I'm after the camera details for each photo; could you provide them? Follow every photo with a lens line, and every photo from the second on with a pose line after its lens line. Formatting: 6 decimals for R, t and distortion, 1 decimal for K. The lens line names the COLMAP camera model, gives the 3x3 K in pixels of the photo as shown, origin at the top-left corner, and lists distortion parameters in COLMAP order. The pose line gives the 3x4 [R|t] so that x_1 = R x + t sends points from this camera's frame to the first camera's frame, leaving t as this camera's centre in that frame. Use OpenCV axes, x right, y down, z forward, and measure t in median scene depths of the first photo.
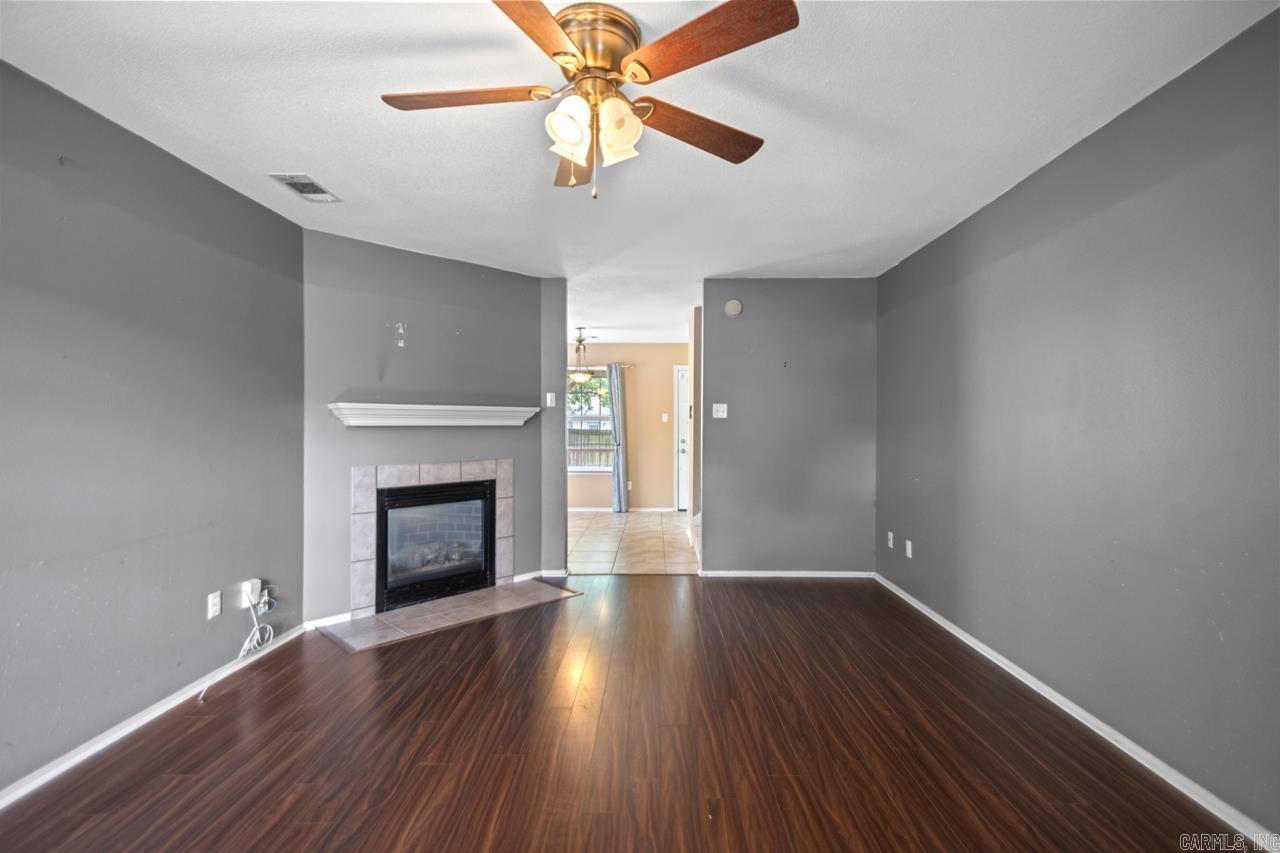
lens RADIAL K [[589.9, 0, 646.9], [0, 589.9, 423.5], [0, 0, 1]] dist [0.041410, -0.016750]
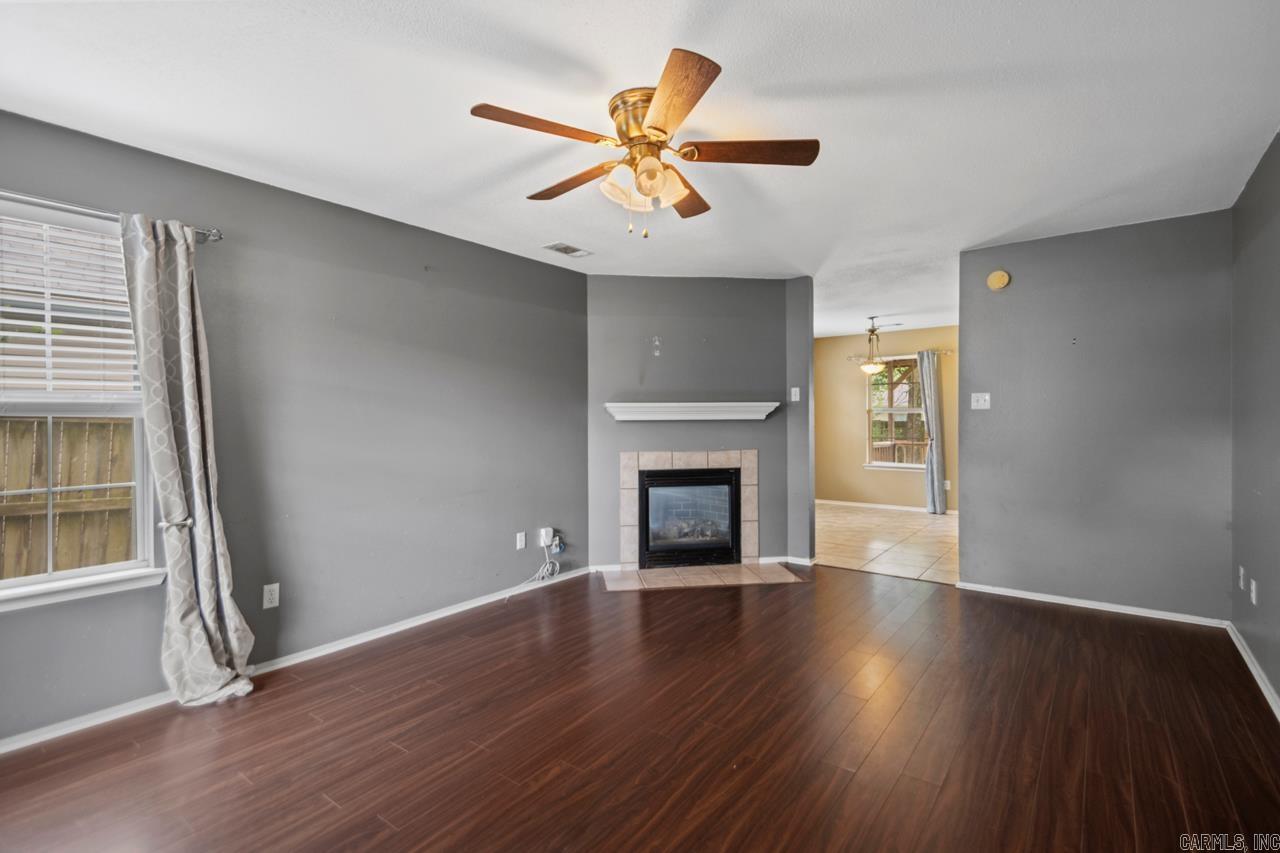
lens RADIAL K [[592.6, 0, 646.0], [0, 592.6, 414.6], [0, 0, 1]] dist [0.022144, -0.000119]
pose [[0.803580, -0.010668, -0.595101, 0.273362], [0.008412, 0.999943, -0.006567, 0.000360], [0.595137, 0.000271, 0.803624, -0.000941]]
